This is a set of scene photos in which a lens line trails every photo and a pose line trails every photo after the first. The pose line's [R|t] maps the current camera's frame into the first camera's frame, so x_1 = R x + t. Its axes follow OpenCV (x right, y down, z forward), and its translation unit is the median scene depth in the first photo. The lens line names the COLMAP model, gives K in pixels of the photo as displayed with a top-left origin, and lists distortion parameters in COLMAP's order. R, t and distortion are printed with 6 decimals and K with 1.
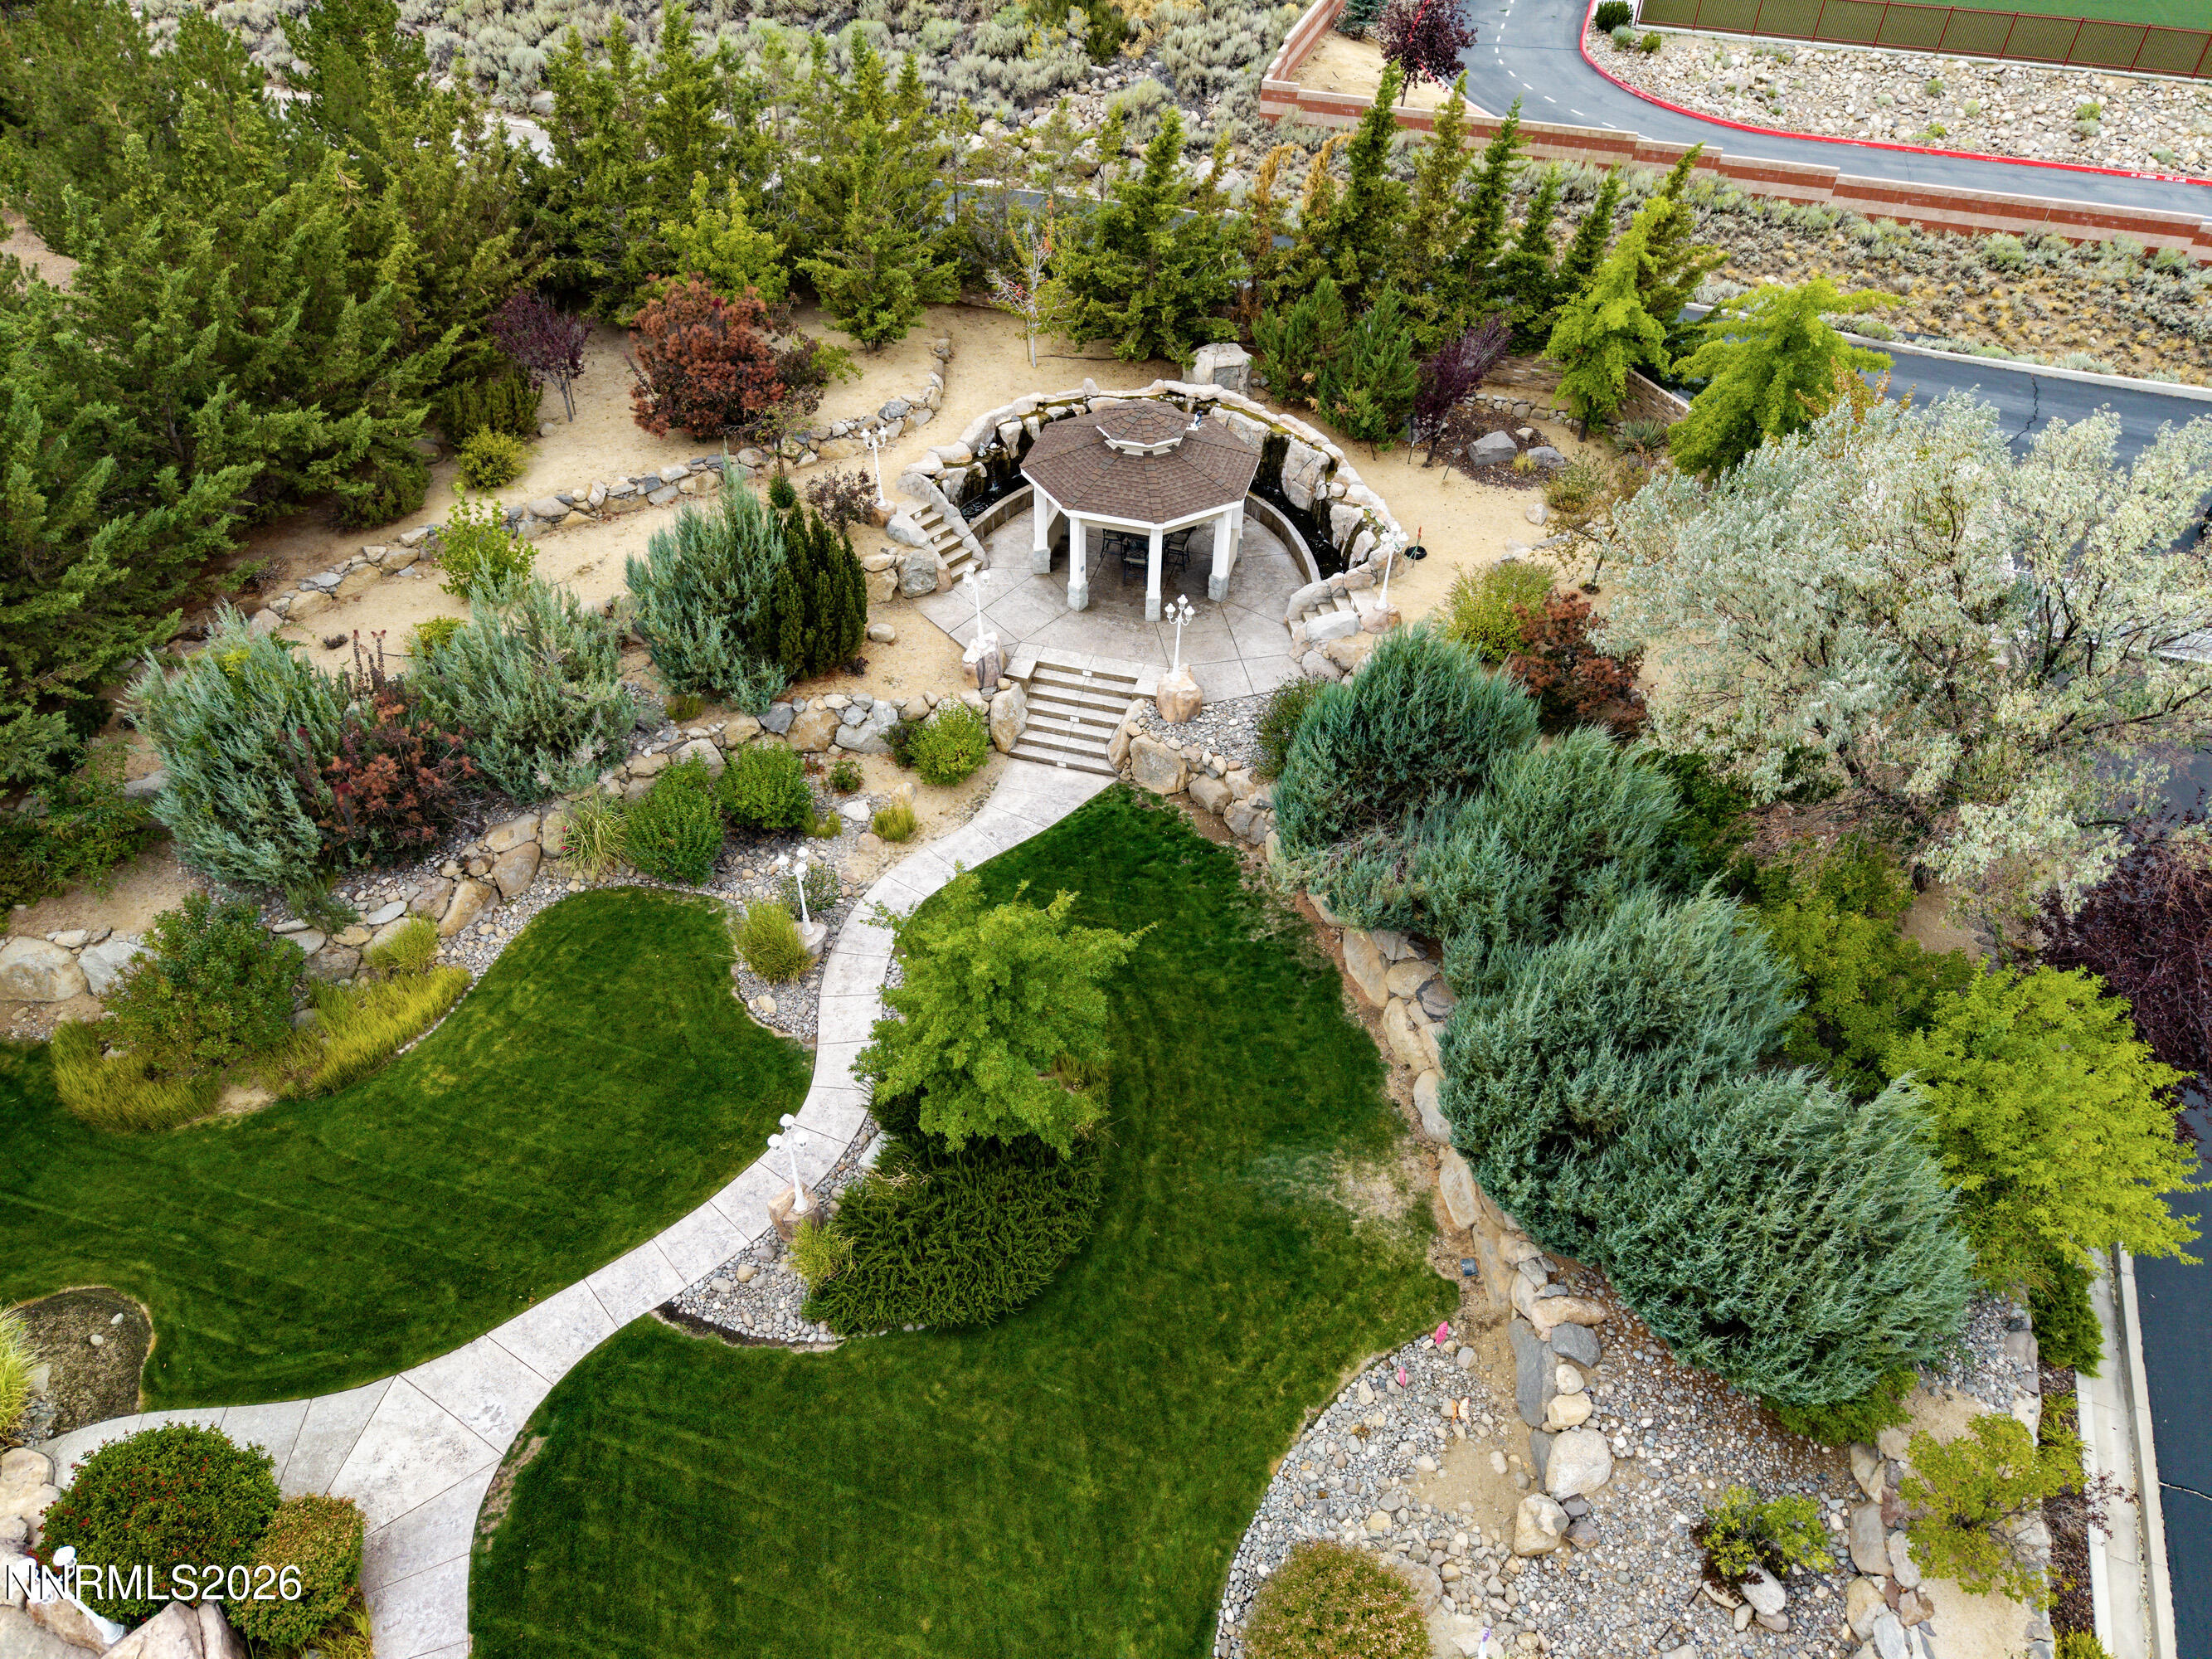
lens RADIAL K [[1480.0, 0, 1108.8], [0, 1480.0, 830.9], [0, 0, 1]] dist [0.025022, -0.024061]
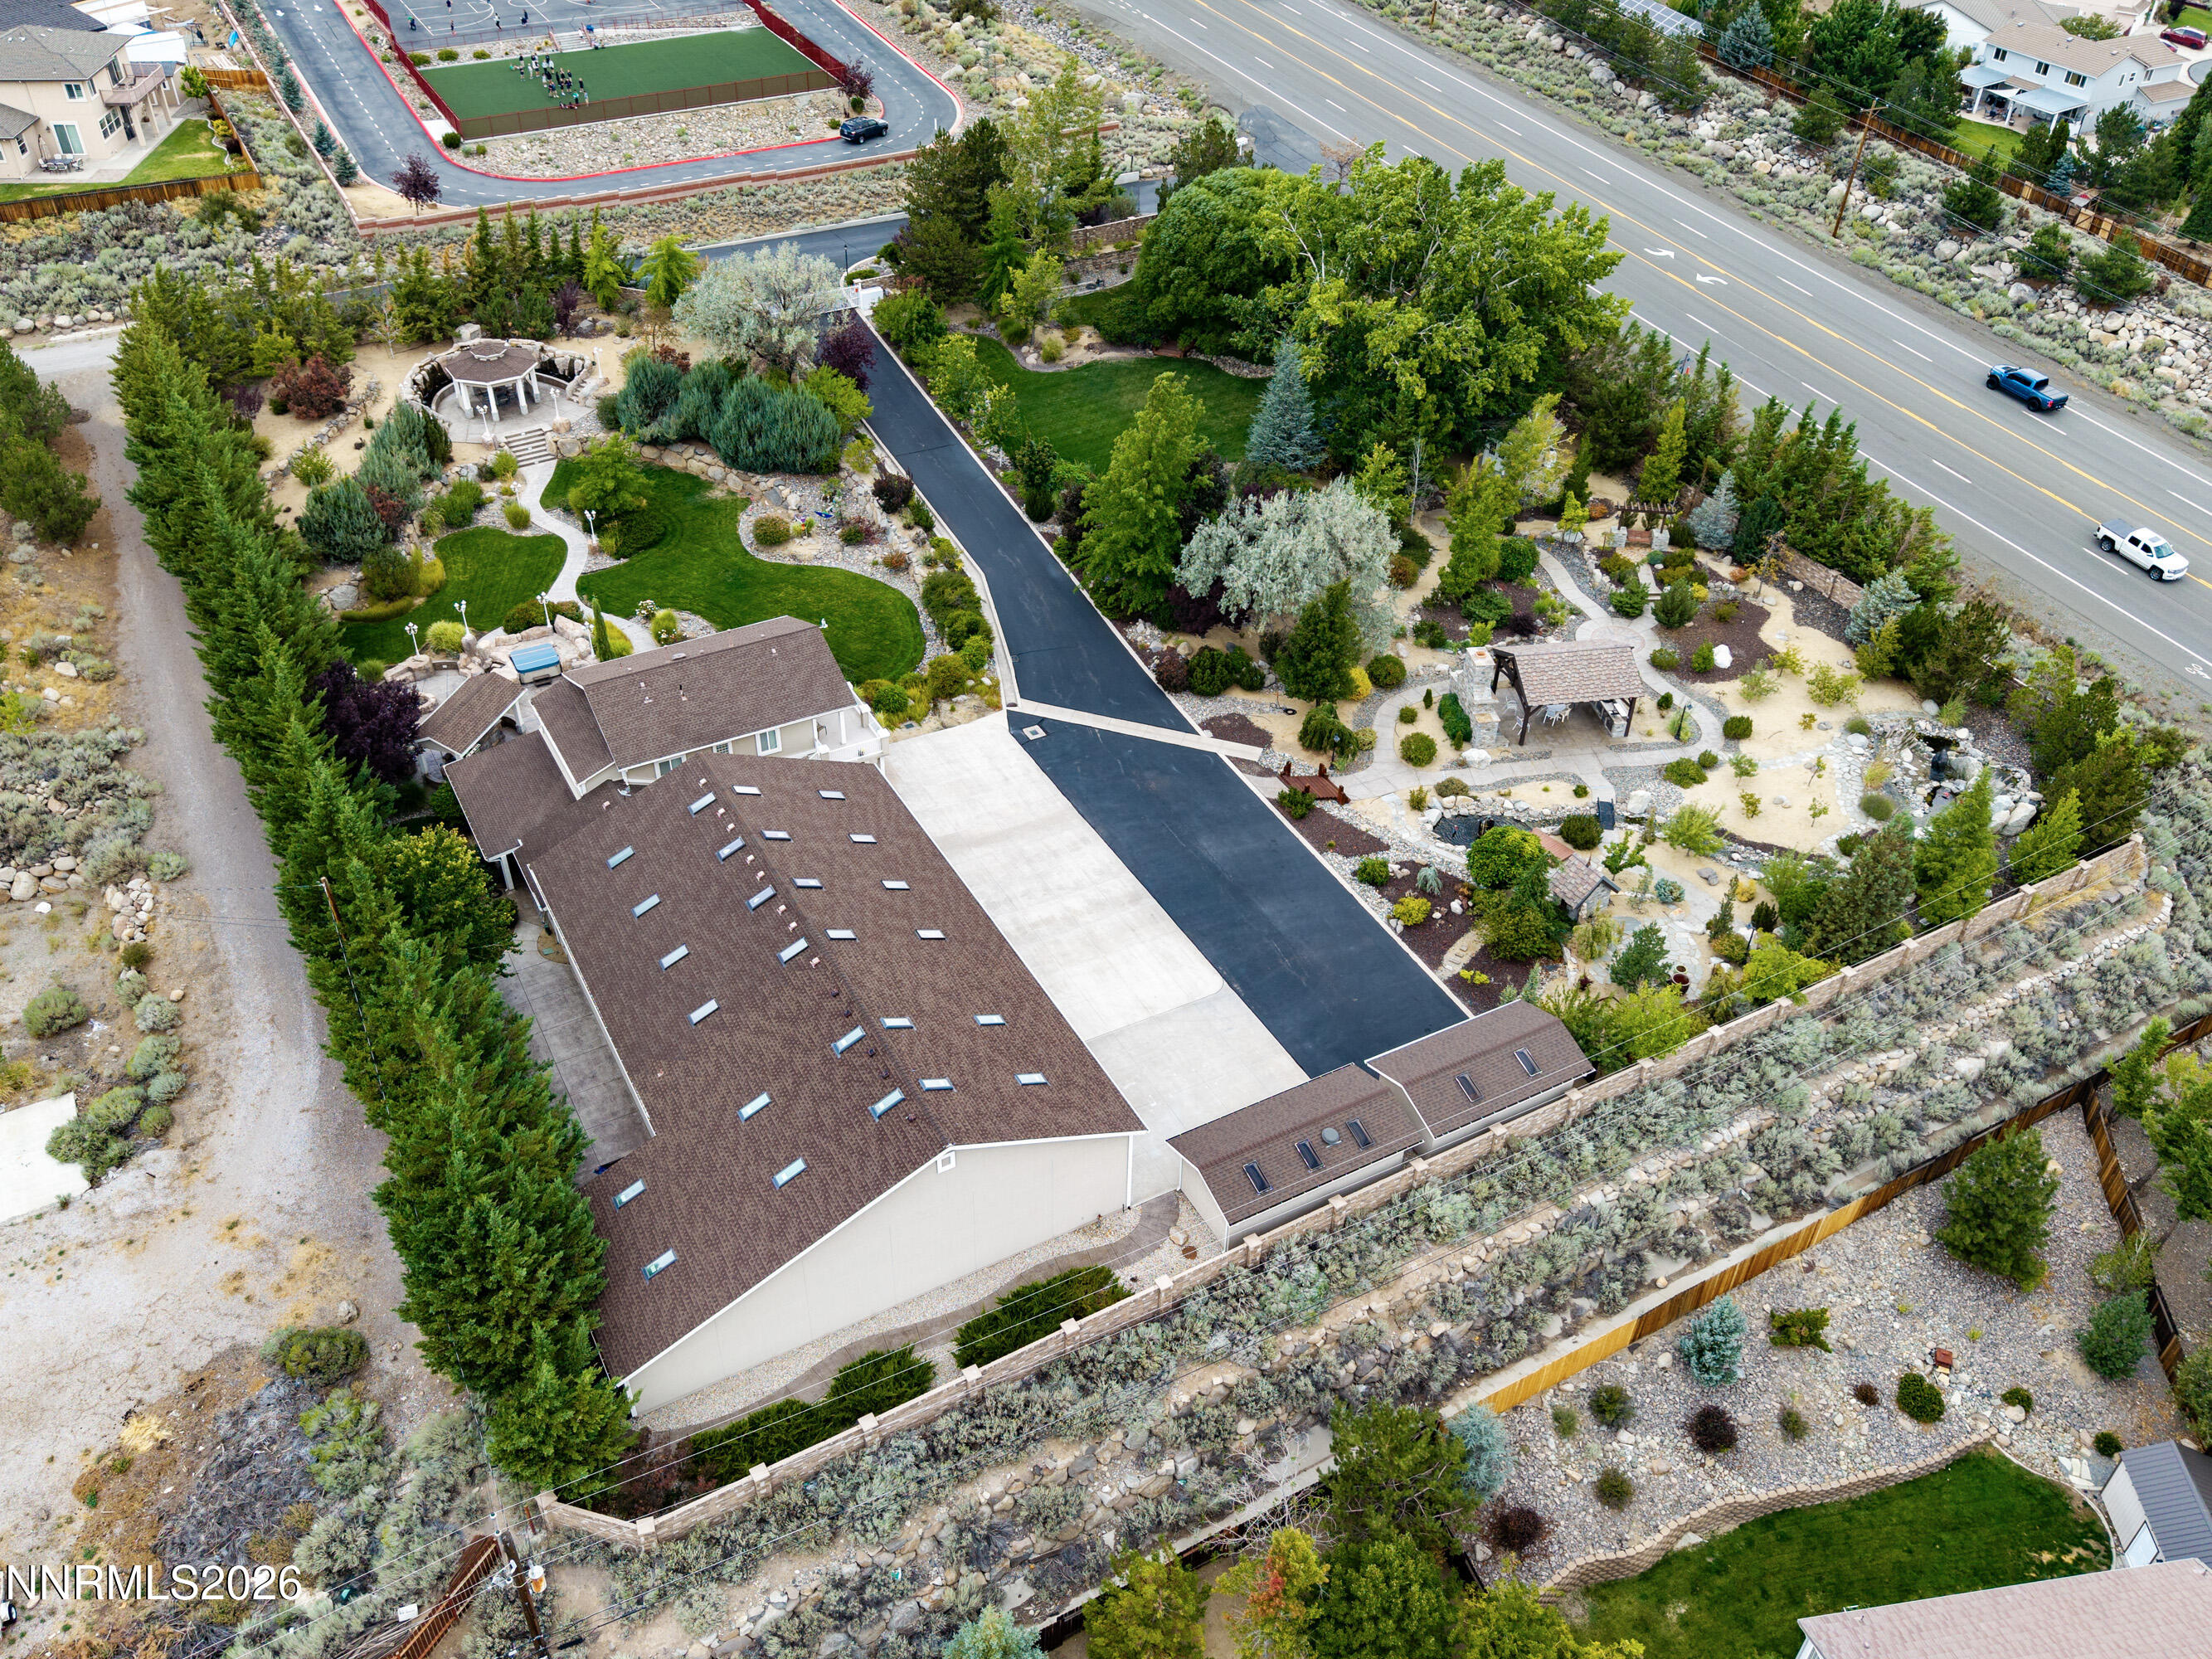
lens RADIAL K [[1791.3, 0, 1101.9], [0, 1791.3, 849.9], [0, 0, 1]] dist [0.046732, -0.062386]
pose [[0.678610, -0.467956, 0.566132, -1.475130], [0.487438, 0.863504, 0.129479, 0.623182], [-0.549448, 0.188088, 0.814082, -2.092372]]
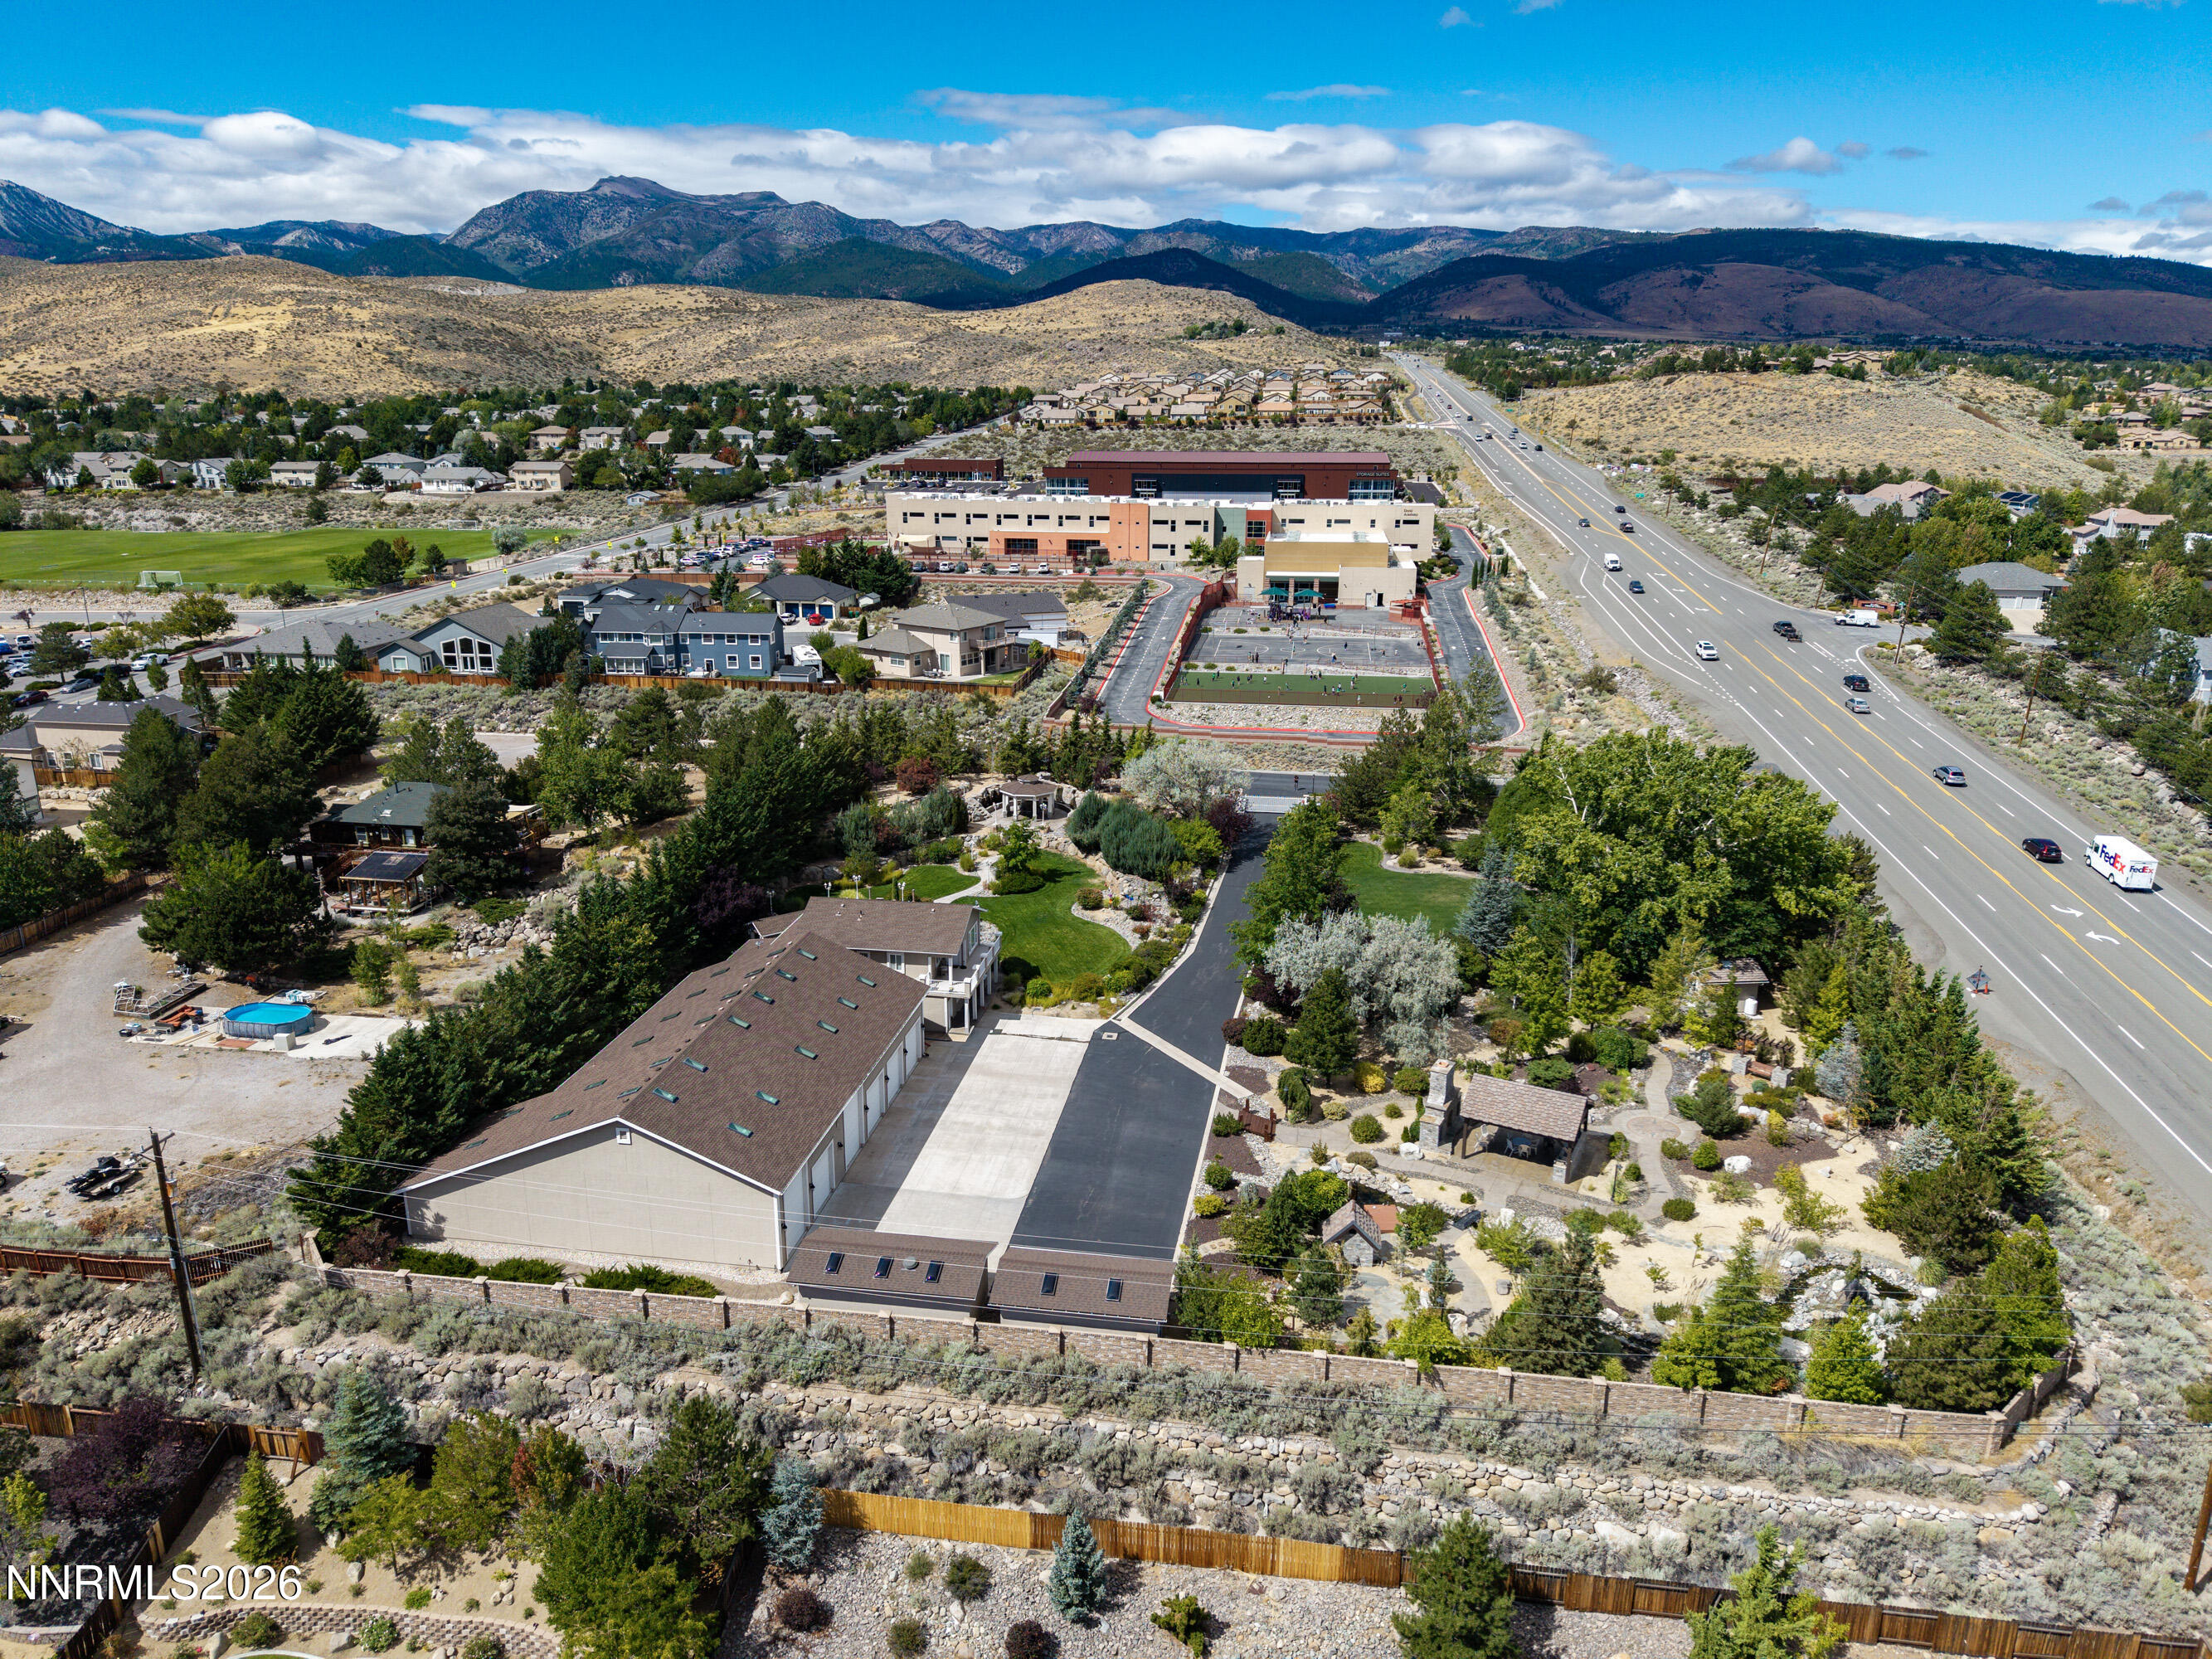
lens RADIAL K [[1480.0, 0, 1108.8], [0, 1480.0, 830.9], [0, 0, 1]] dist [0.025022, -0.024061]
pose [[0.985561, -0.058709, 0.158817, -0.402623], [0.121619, 0.898050, -0.422747, 1.576906], [-0.117807, 0.435958, 0.892223, -2.559778]]
